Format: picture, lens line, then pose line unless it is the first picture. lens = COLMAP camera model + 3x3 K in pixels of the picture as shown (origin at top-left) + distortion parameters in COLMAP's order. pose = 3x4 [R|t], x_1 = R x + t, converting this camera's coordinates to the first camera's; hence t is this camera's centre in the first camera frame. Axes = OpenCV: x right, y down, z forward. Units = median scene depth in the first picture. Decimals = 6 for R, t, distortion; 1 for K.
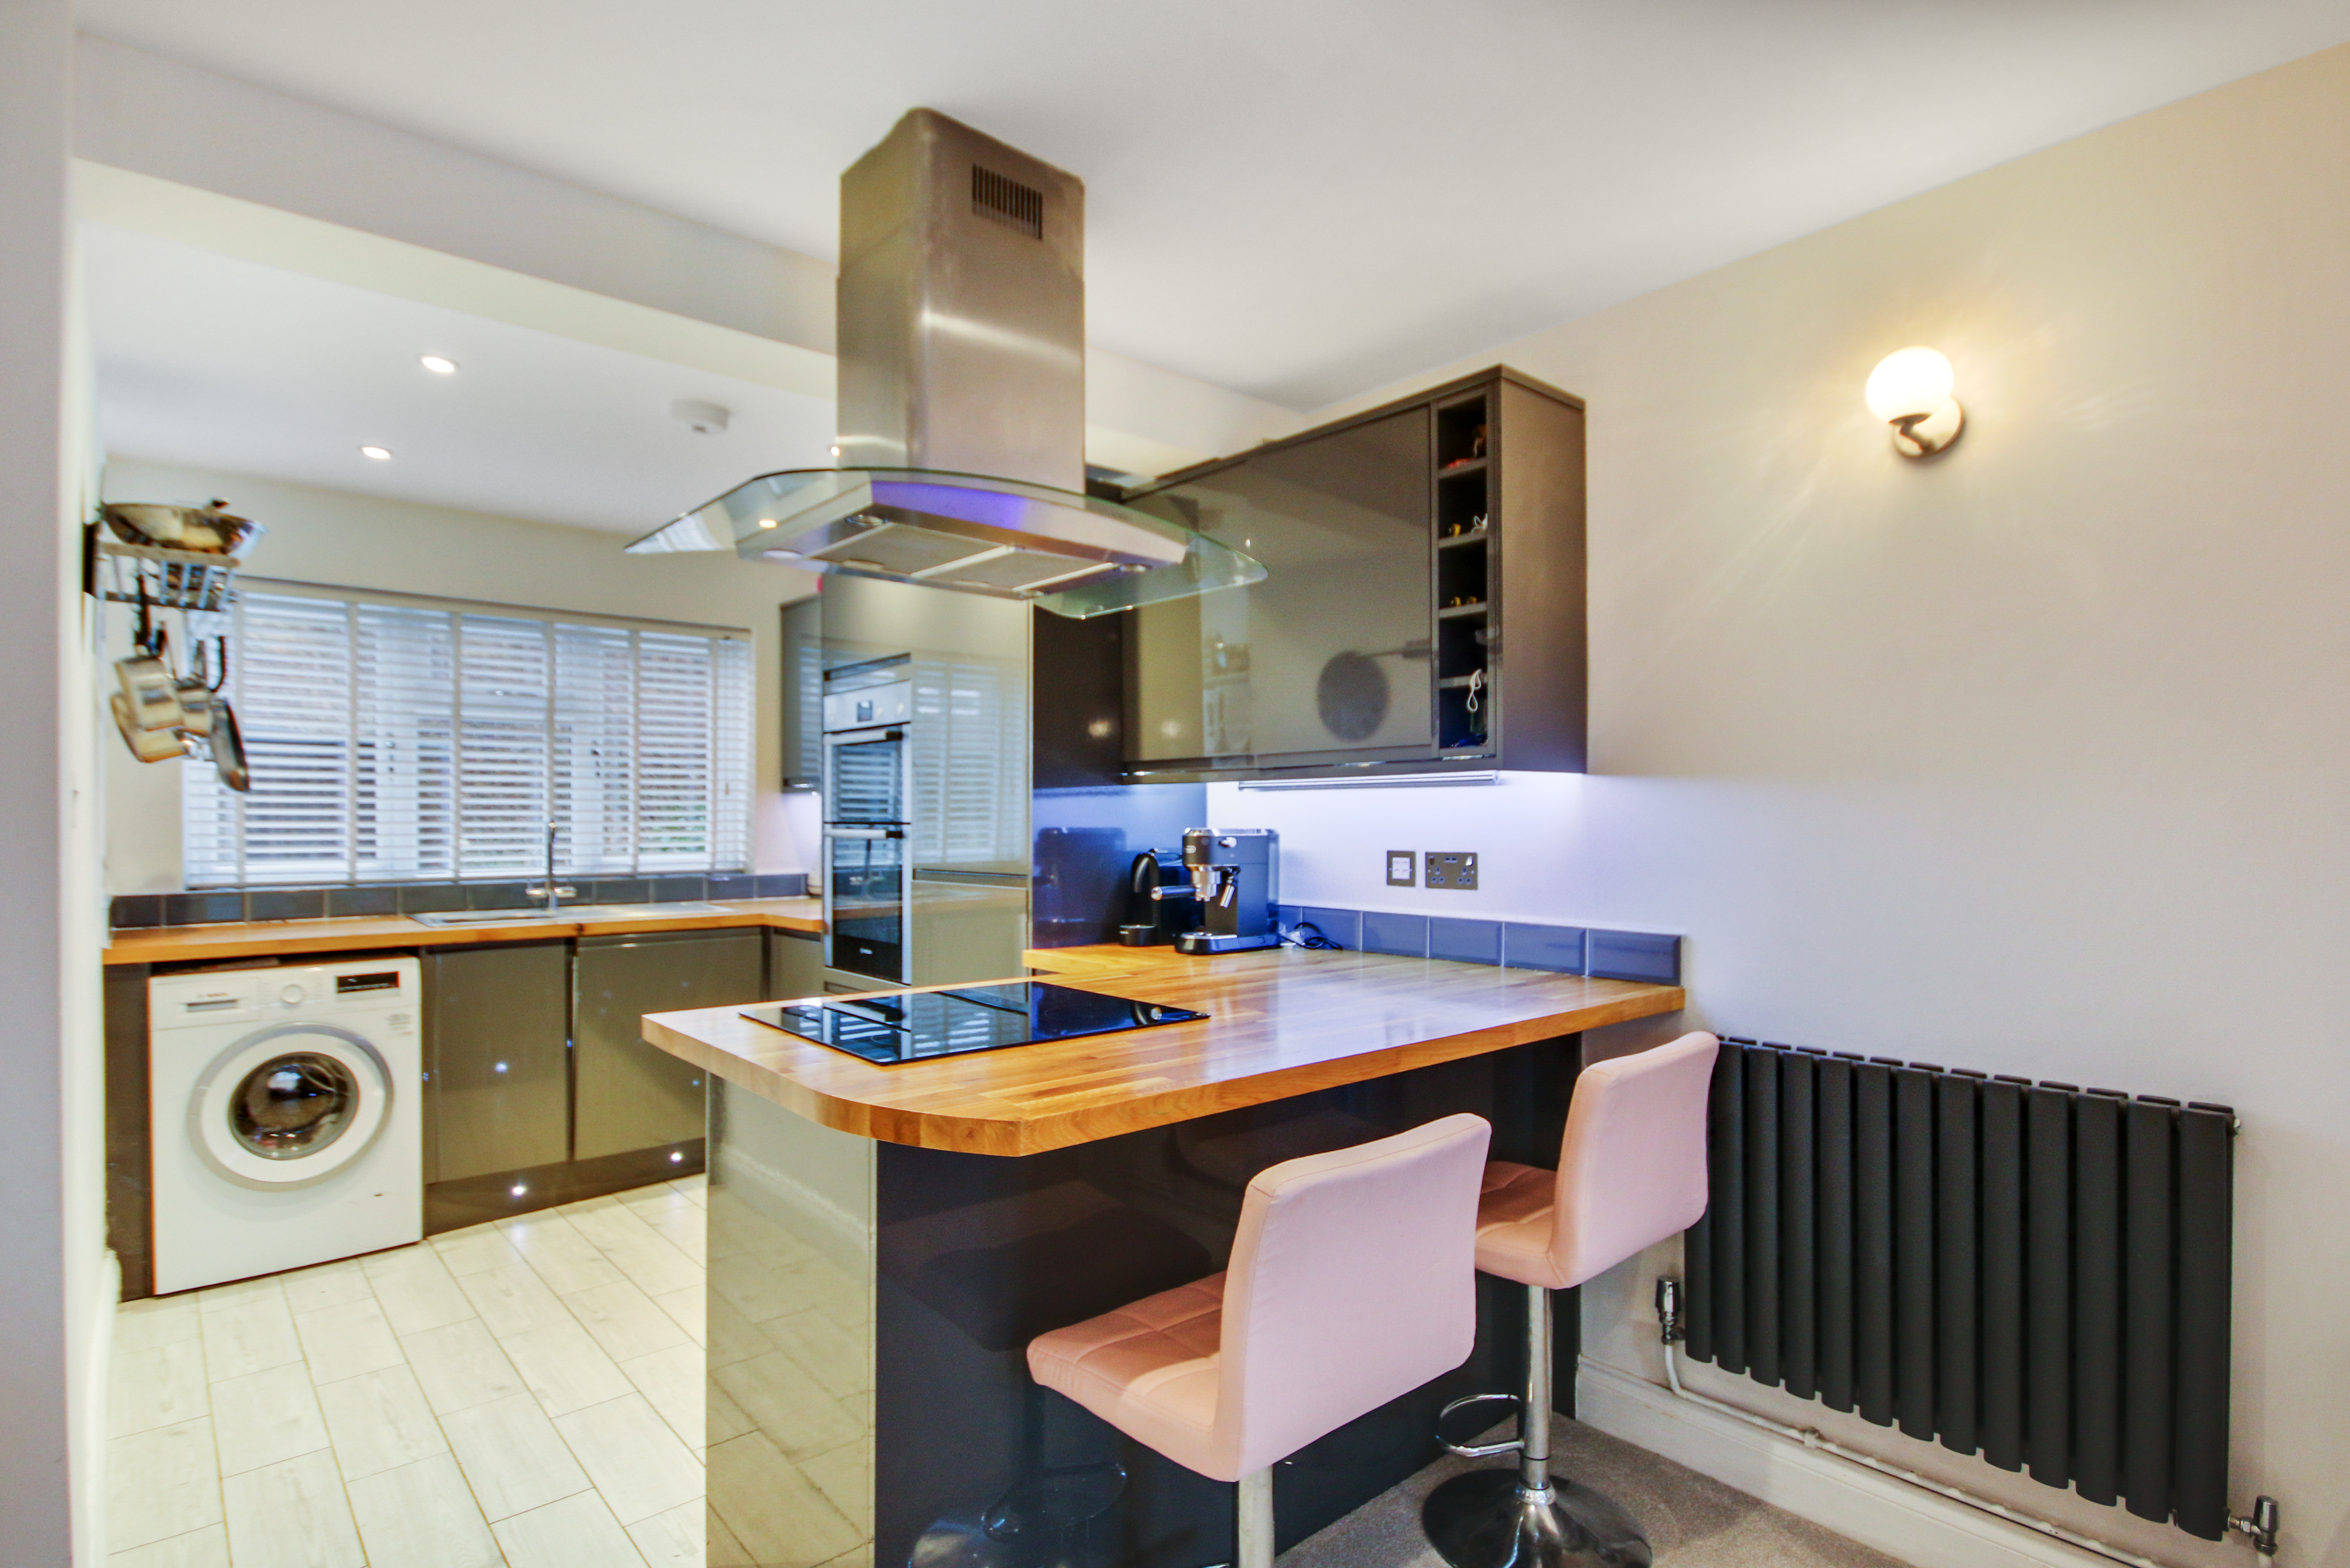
lens RADIAL K [[1170.5, 0, 1172.8], [0, 1170.5, 821.9], [0, 0, 1]] dist [-0.000582, -0.000191]
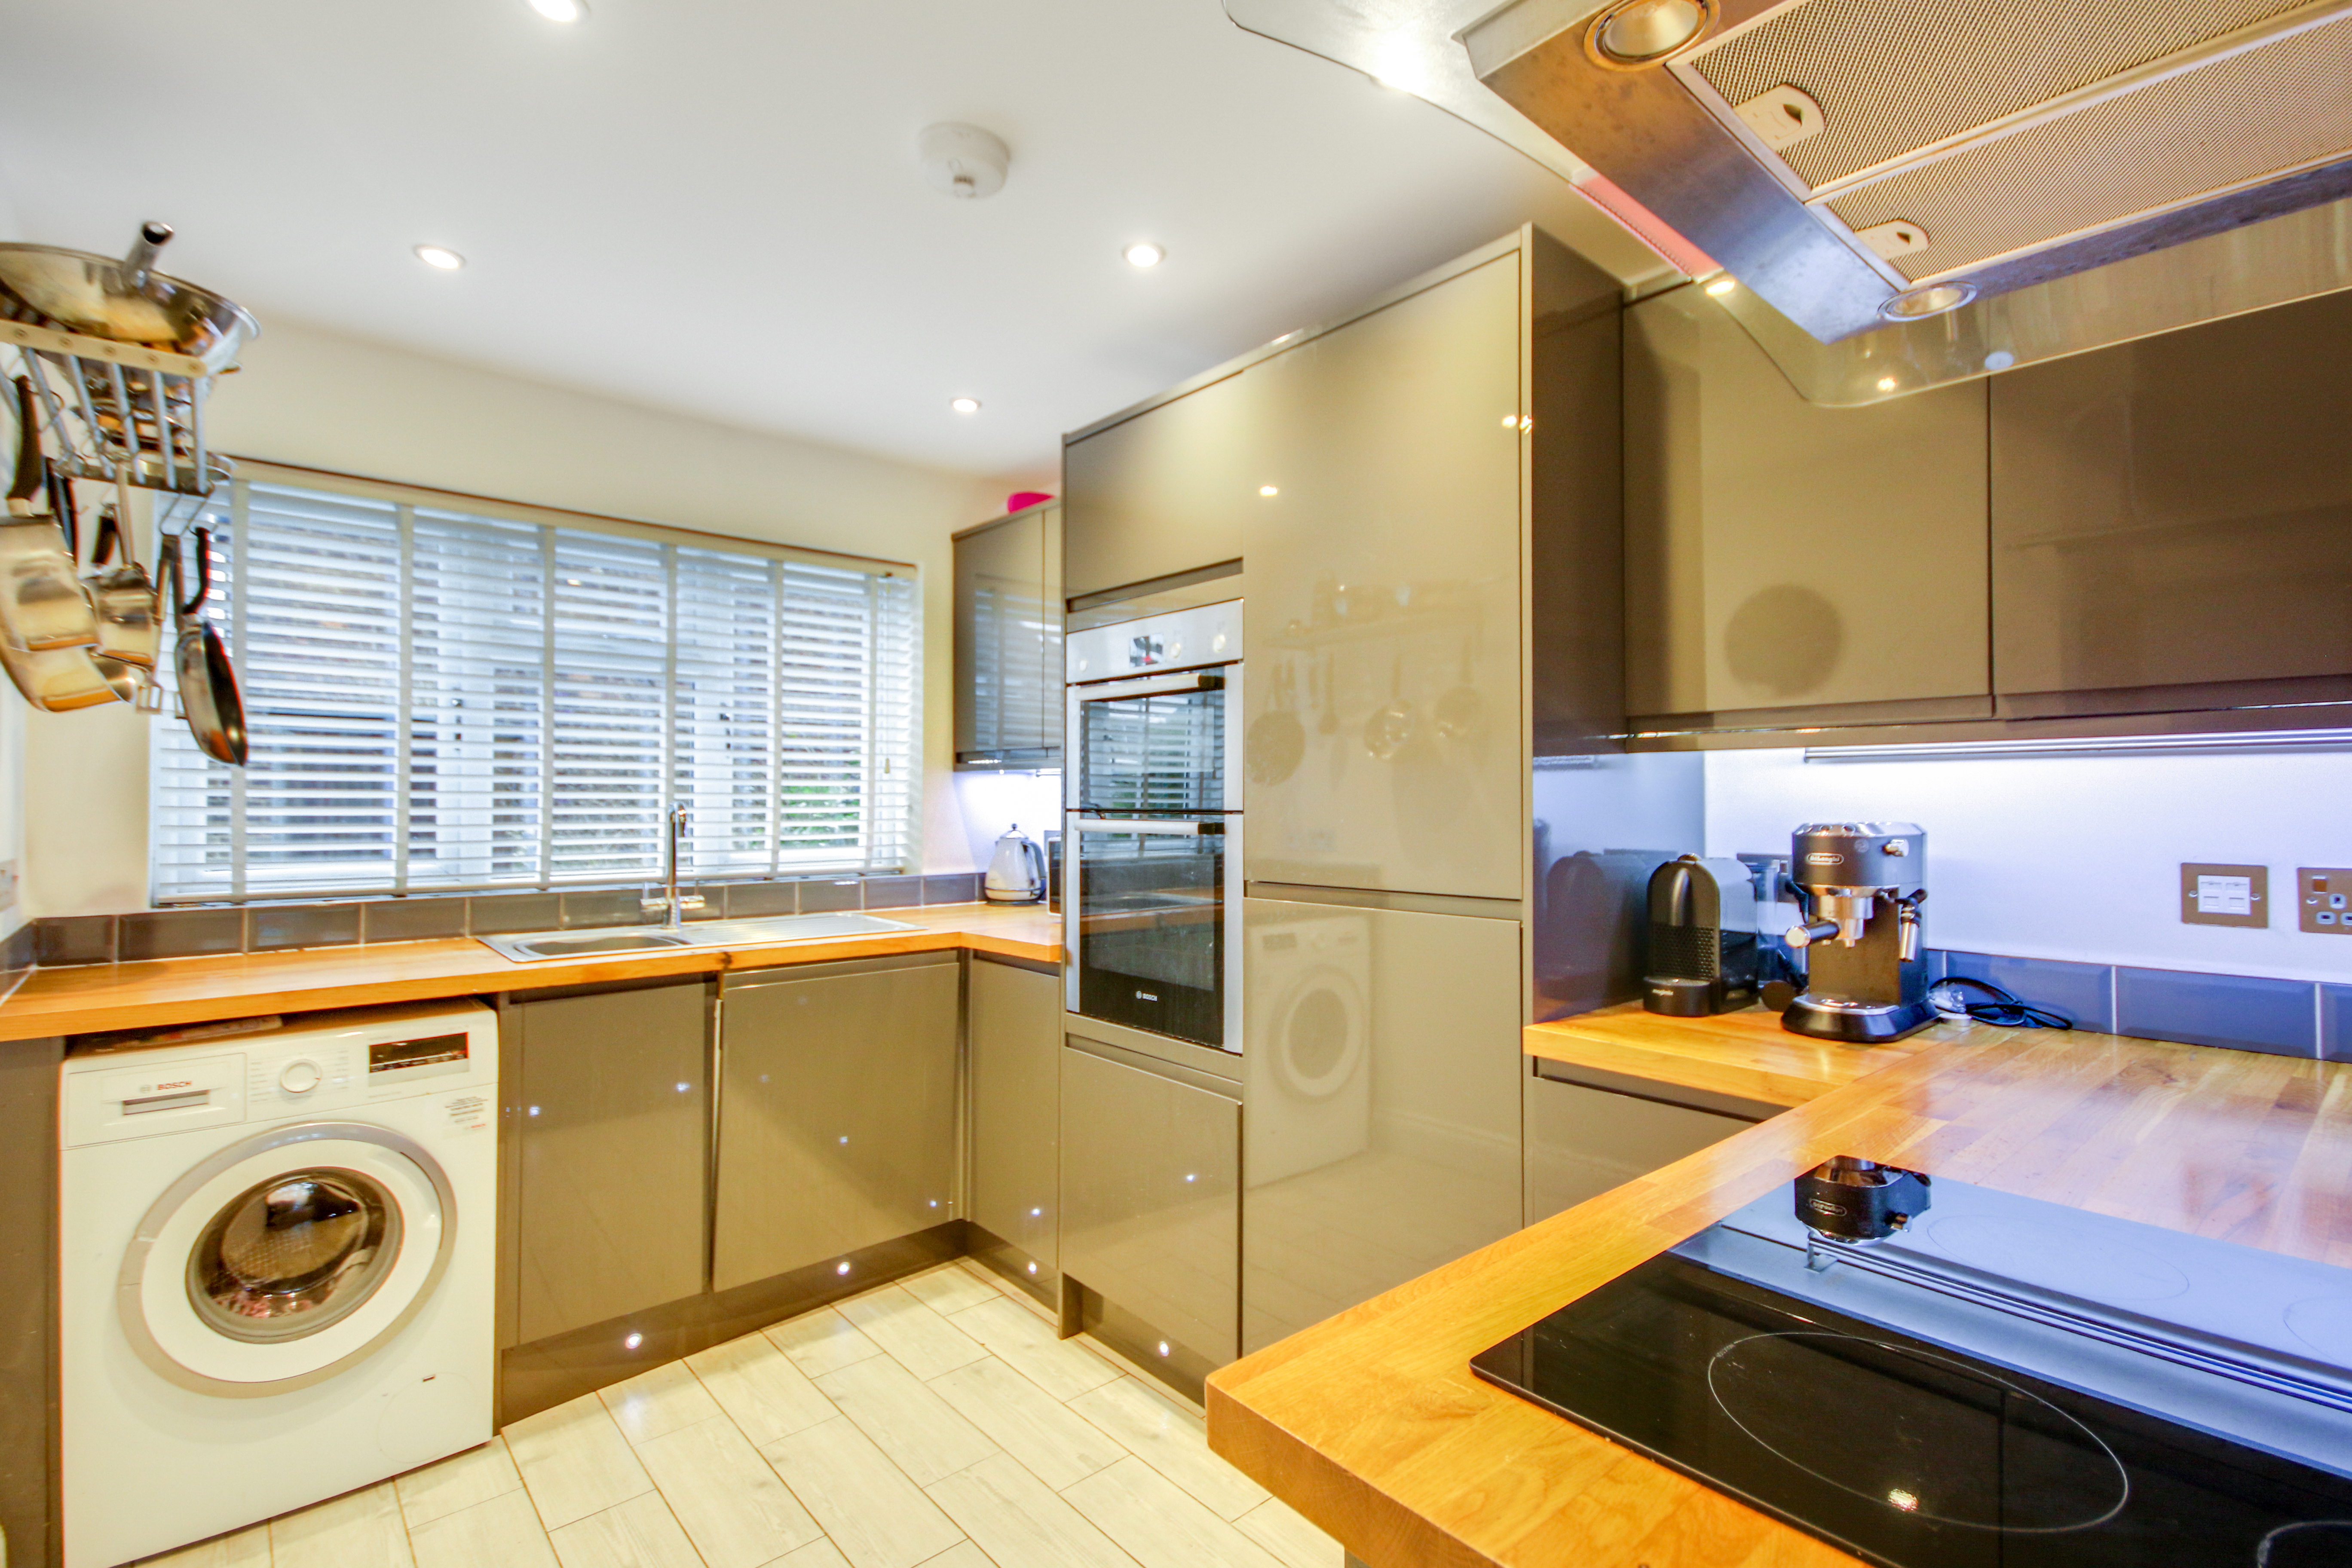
lens RADIAL K [[1089.6, 0, 1176.0], [0, 1089.6, 784.0], [0, 0, 1]] dist [0.020002, -0.000299]
pose [[0.999998, 0.001206, -0.001632, -0.233183], [-0.001238, 0.999811, -0.019383, -0.002573], [0.001609, 0.019385, 0.999811, 0.336900]]
